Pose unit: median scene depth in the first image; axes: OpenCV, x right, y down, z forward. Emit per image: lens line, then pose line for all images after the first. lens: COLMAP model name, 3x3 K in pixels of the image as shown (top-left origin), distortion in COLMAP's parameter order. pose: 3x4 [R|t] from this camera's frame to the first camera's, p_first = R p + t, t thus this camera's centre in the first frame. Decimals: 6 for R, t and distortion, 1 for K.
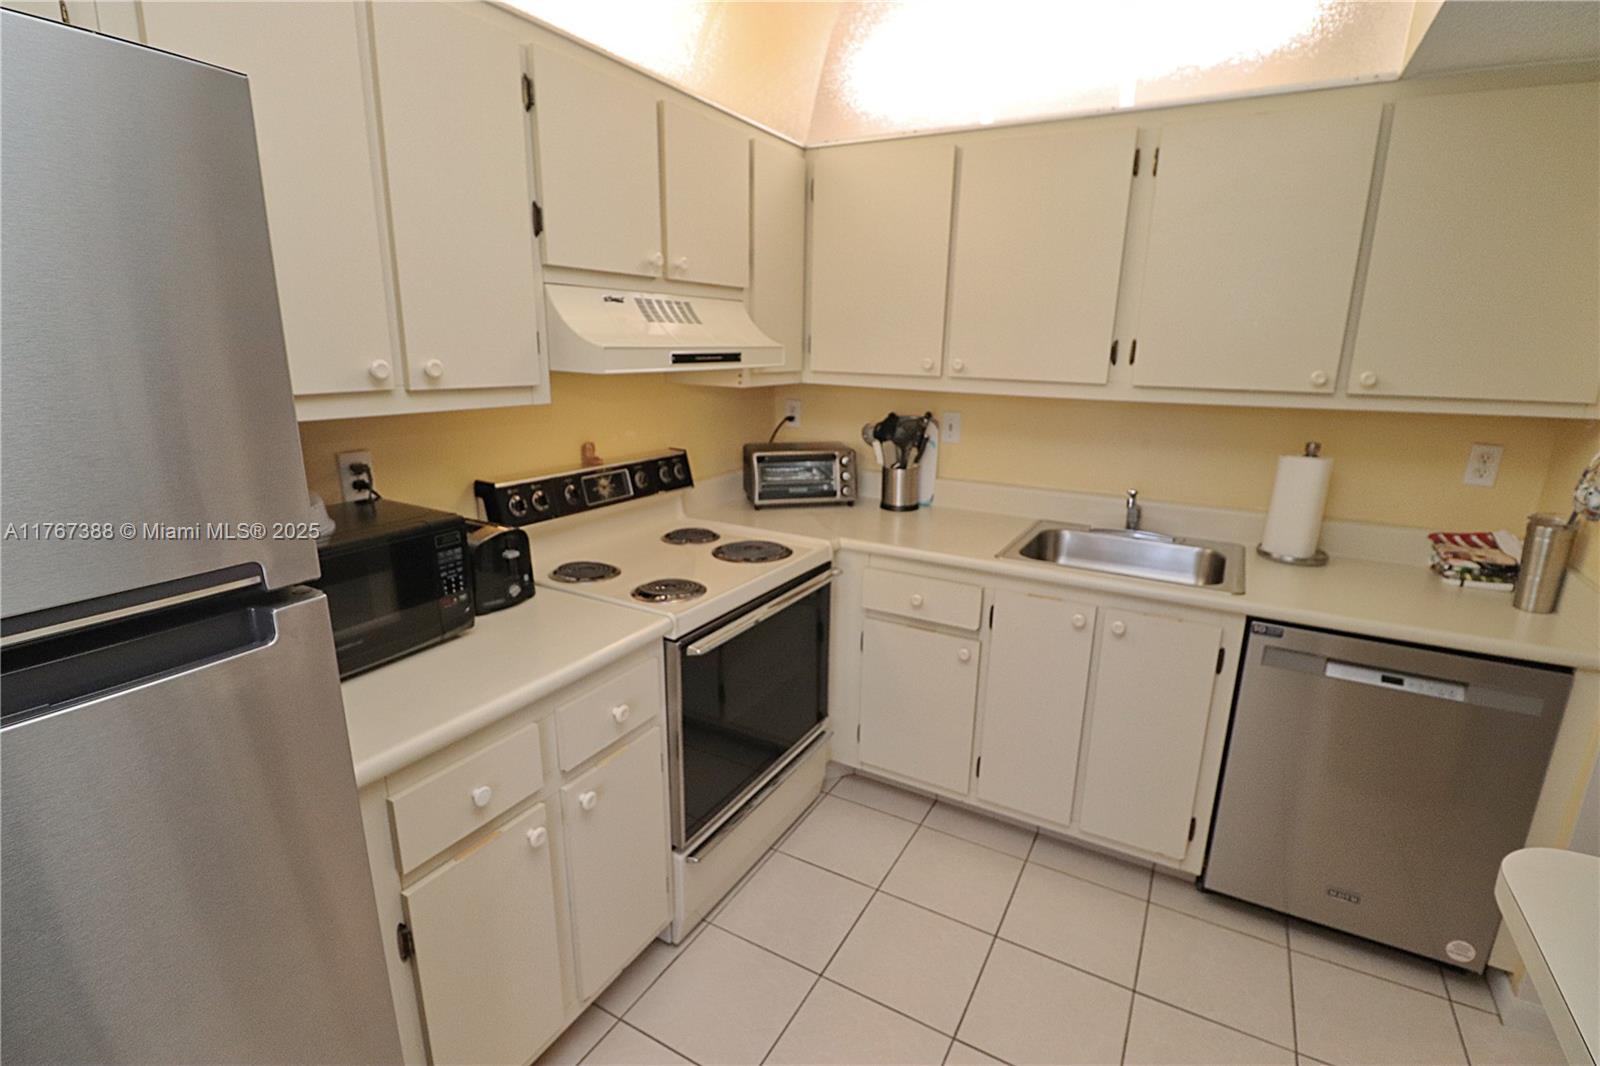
lens RADIAL K [[739.3, 0, 798.0], [0, 739.3, 532.7], [0, 0, 1]] dist [-0.022685, 0.000434]
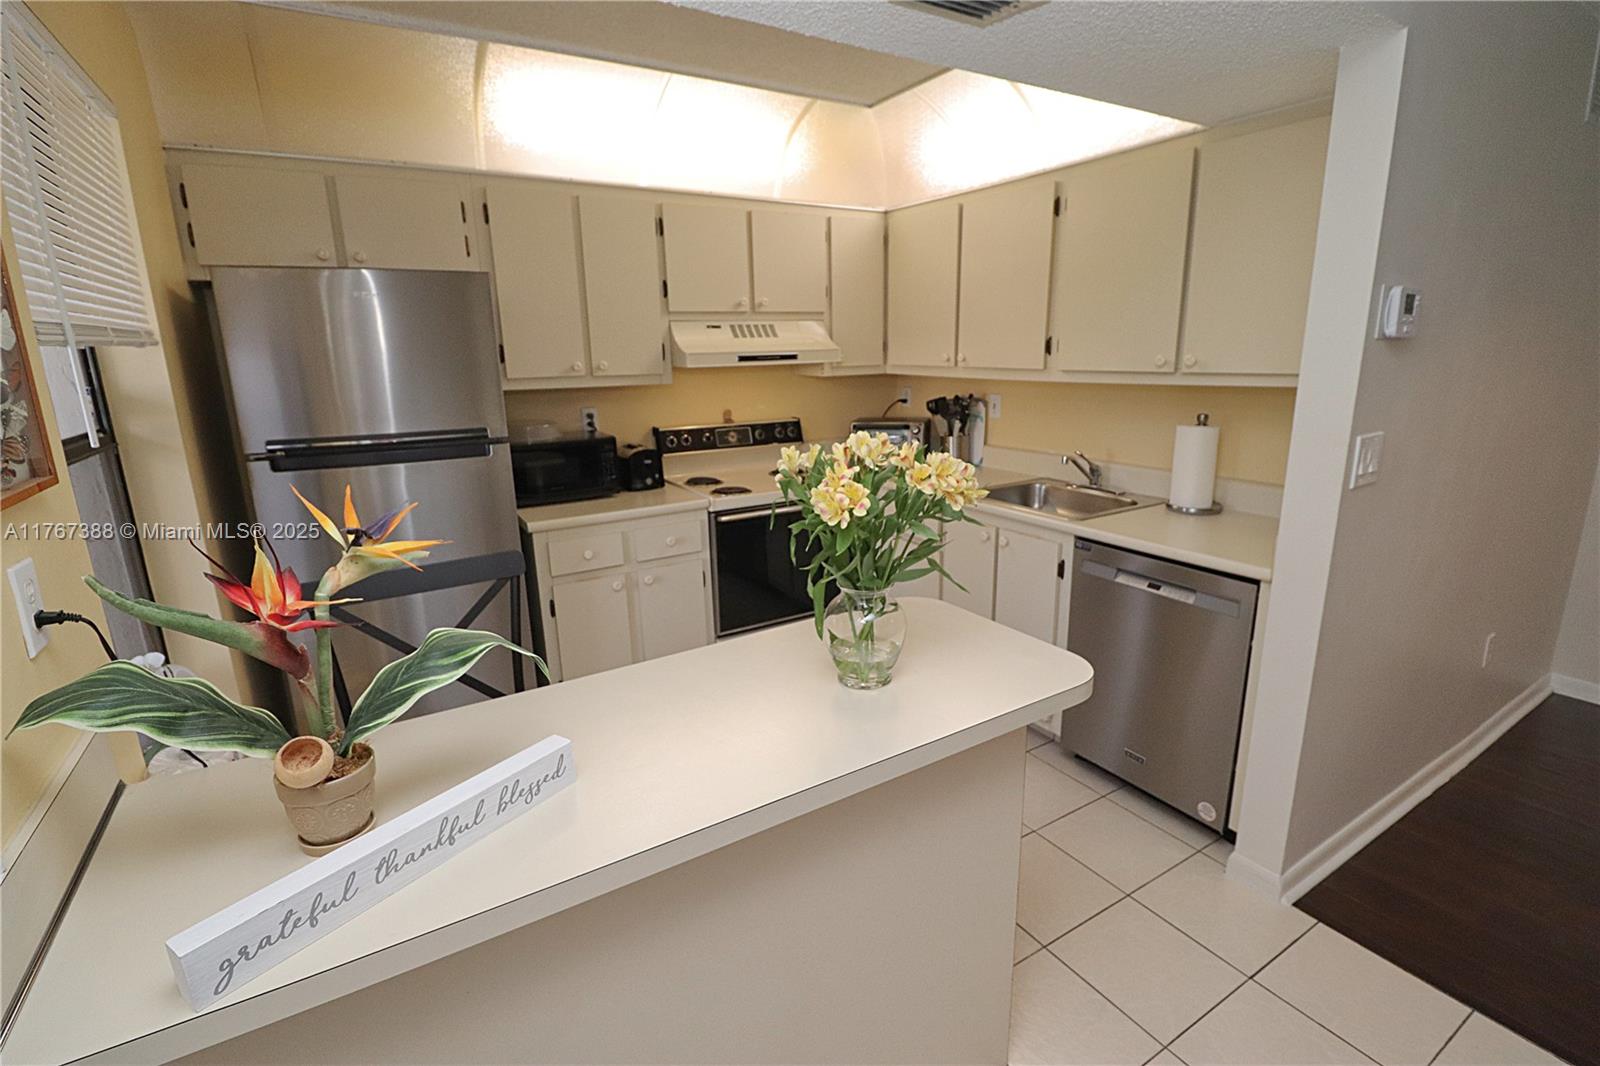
lens RADIAL K [[739.3, 0, 806.2], [0, 739.3, 534.8], [0, 0, 1]] dist [-0.022685, 0.000434]
pose [[0.872799, 0.089791, -0.479750, 0.731022], [-0.091132, 0.995627, 0.020548, 0.113376], [0.479497, 0.025786, 0.877165, -0.392756]]
